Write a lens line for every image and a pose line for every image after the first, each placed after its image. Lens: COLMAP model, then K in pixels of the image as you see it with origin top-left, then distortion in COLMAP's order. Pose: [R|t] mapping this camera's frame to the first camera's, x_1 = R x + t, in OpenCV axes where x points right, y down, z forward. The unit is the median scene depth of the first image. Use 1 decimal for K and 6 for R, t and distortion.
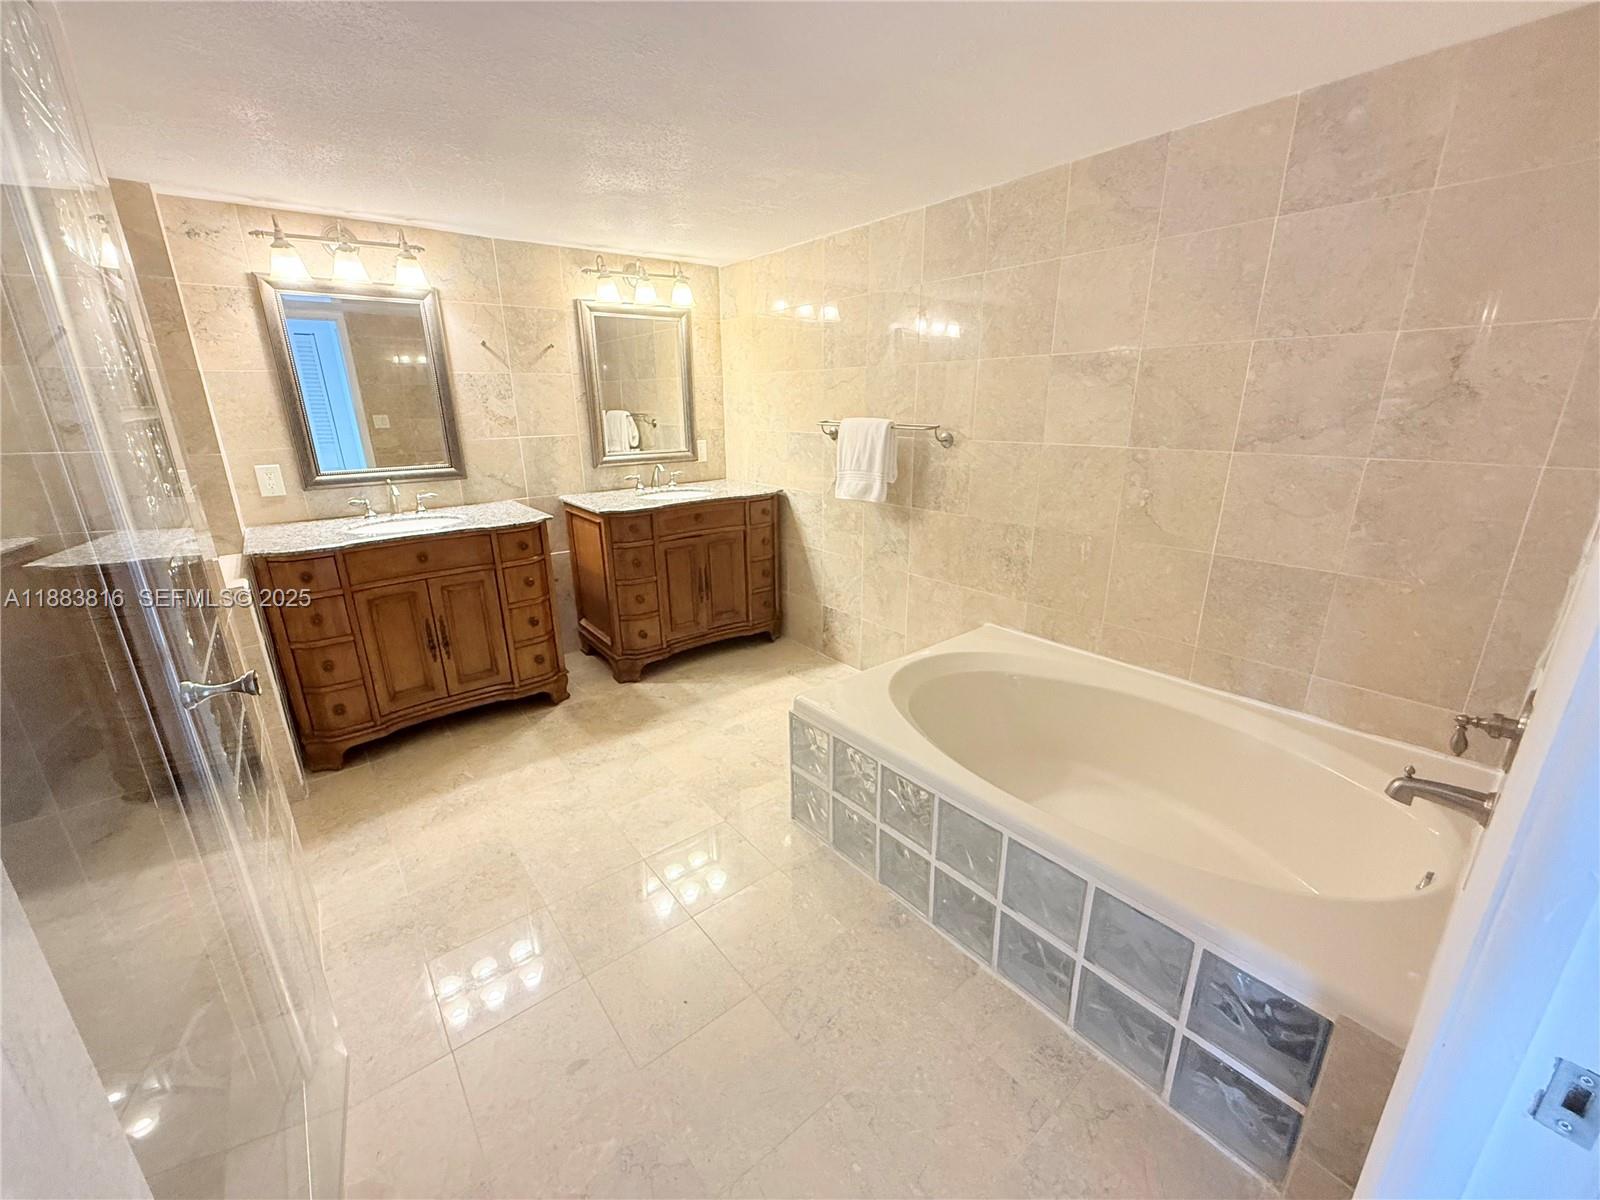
lens RADIAL K [[639.2, 0, 795.6], [0, 639.2, 598.6], [0, 0, 1]] dist [-0.000083, -0.000148]
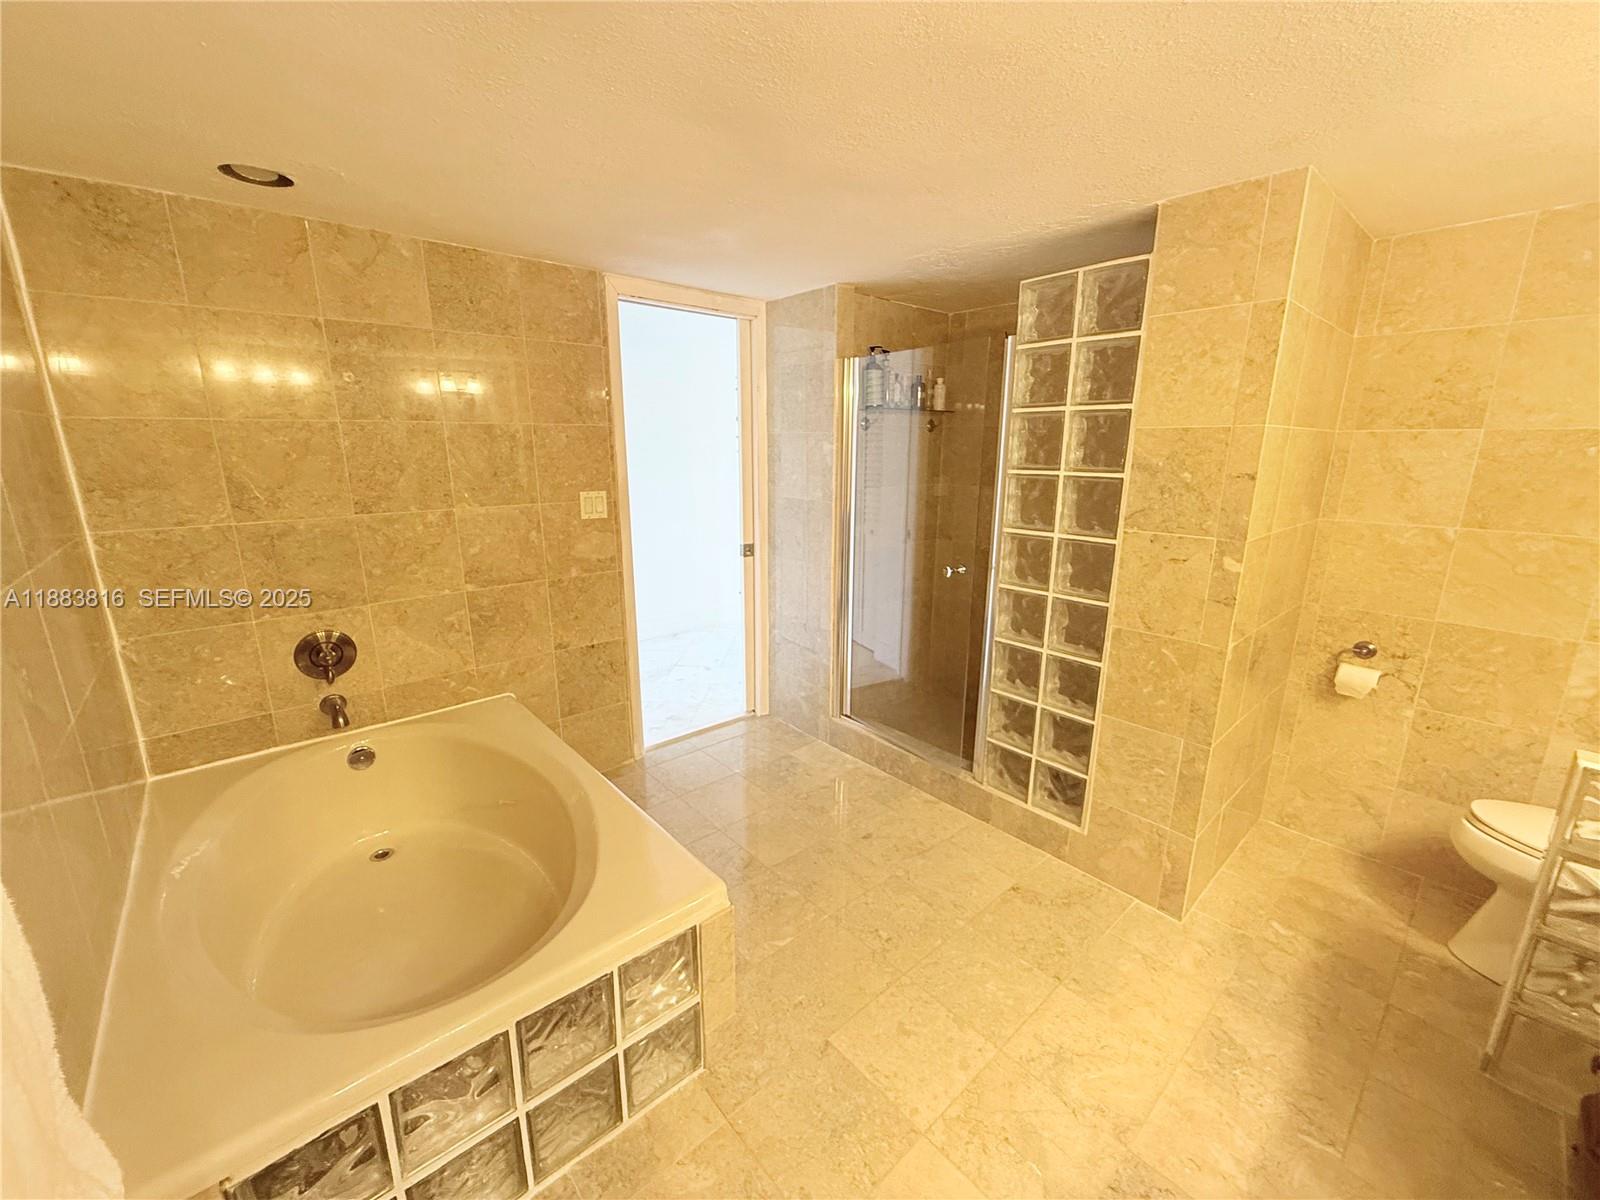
lens RADIAL K [[639.2, 0, 795.6], [0, 639.2, 598.6], [0, 0, 1]] dist [-0.000083, -0.000148]
pose [[-0.999099, 0.017944, -0.038448, -0.039258], [-0.004392, 0.857556, 0.514371, -0.340424], [0.042202, 0.514077, -0.856705, 1.005395]]
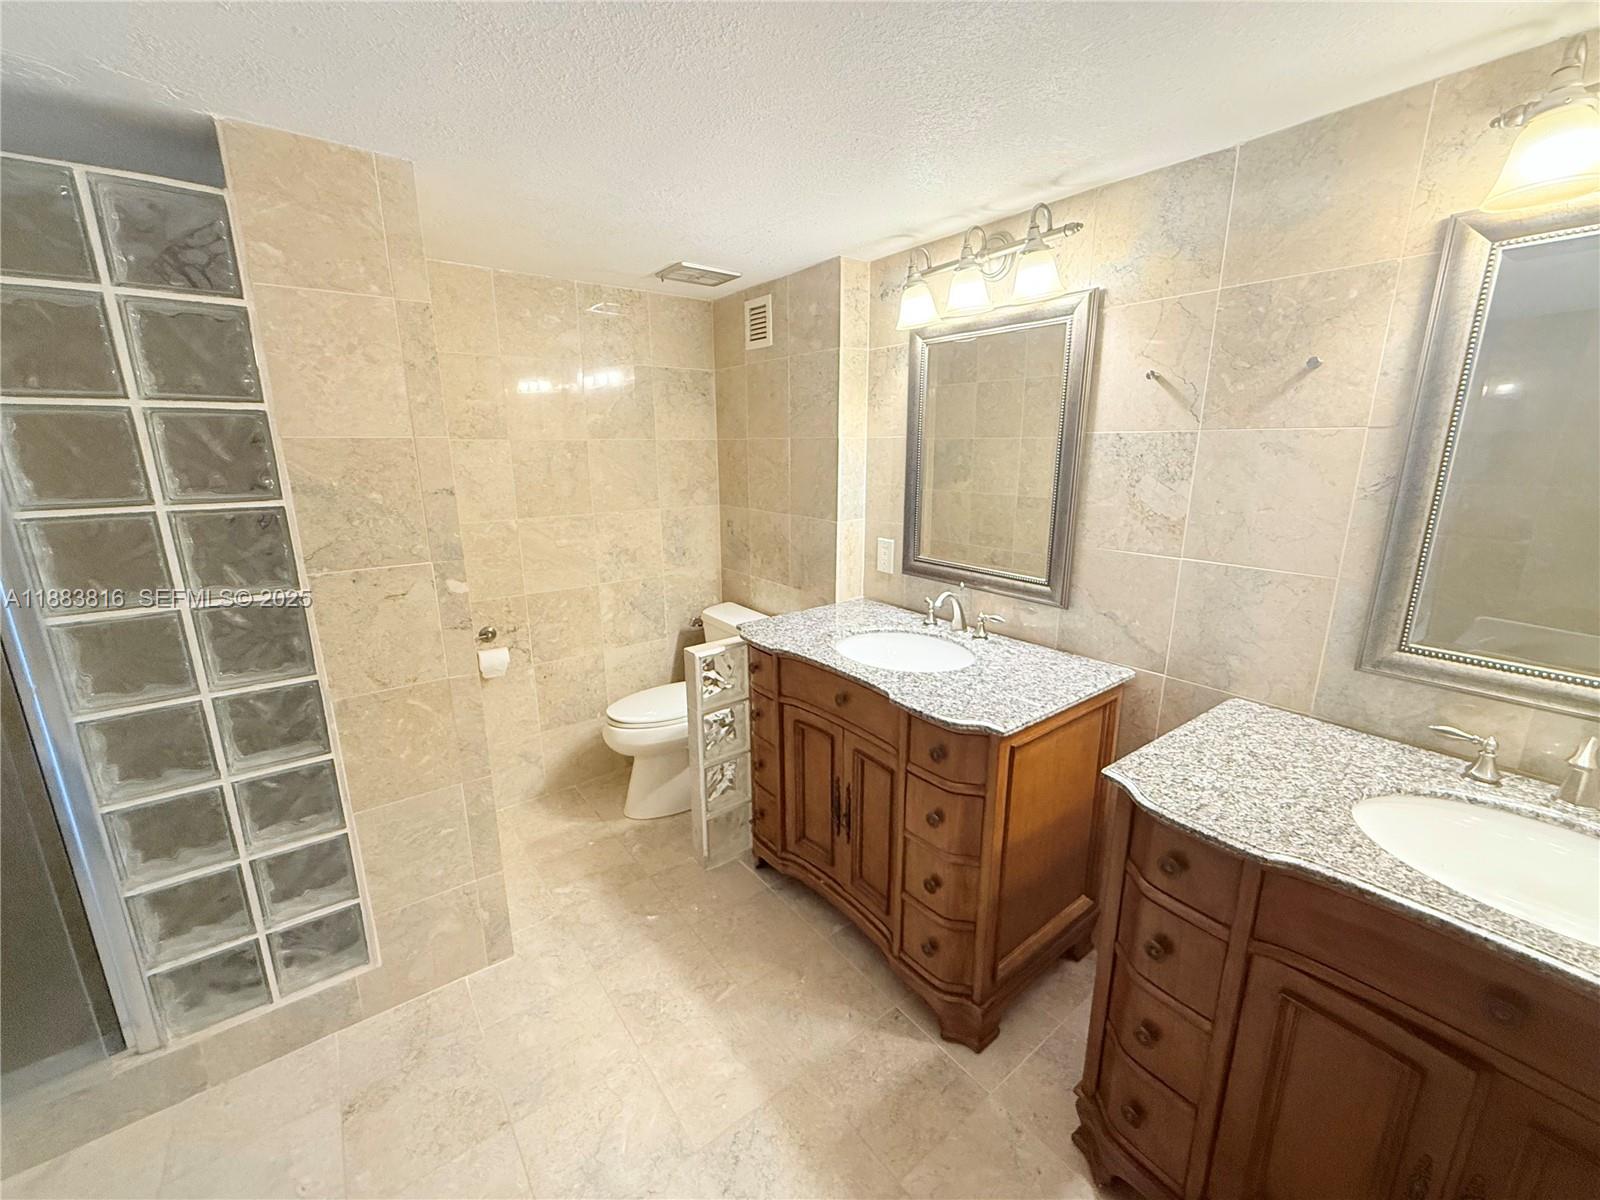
lens RADIAL K [[639.2, 0, 795.6], [0, 639.2, 598.6], [0, 0, 1]] dist [-0.000083, -0.000148]
pose [[-0.029026, 0.246854, -0.968618, 0.060615], [-0.294427, 0.923925, 0.244287, -0.275593], [0.955233, 0.292278, 0.045863, 0.757169]]
